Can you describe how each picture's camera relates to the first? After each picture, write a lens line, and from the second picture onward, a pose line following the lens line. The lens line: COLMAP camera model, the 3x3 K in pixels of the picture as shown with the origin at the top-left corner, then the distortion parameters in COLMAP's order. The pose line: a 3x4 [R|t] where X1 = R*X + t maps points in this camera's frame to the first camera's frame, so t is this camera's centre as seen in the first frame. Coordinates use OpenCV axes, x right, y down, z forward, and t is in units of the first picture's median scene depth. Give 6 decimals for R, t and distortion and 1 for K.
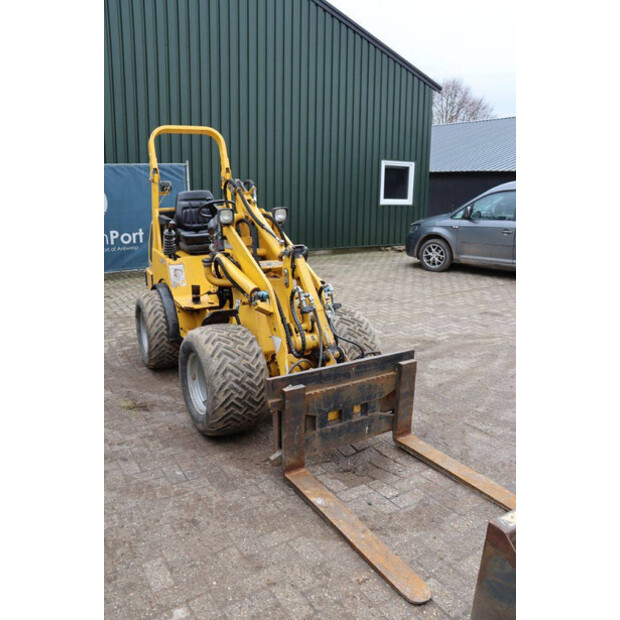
lens RADIAL K [[524.3, 0, 314.7], [0, 524.3, 307.4], [0, 0, 1]] dist [-0.104260, 0.030801]
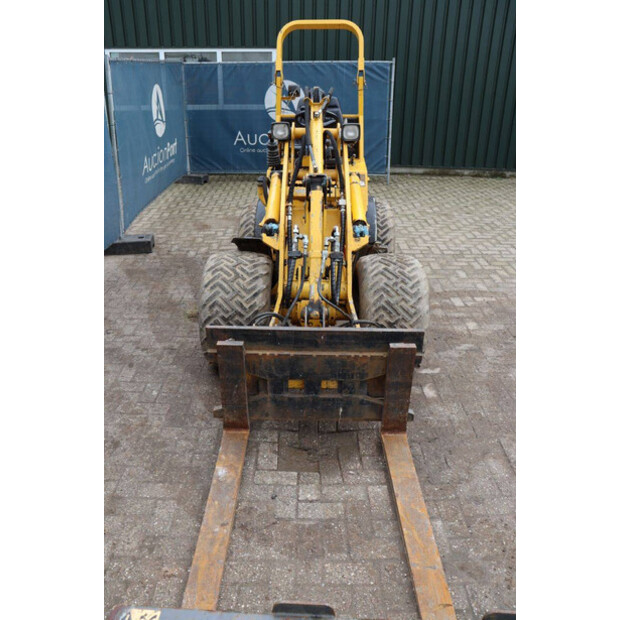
lens RADIAL K [[524.3, 0, 310.2], [0, 524.3, 311.4], [0, 0, 1]] dist [-0.104260, 0.030801]
pose [[0.836836, 0.228009, -0.497713, 0.431420], [-0.128452, 0.965539, 0.226351, -0.098002], [0.532171, -0.125486, 0.837286, 0.299425]]
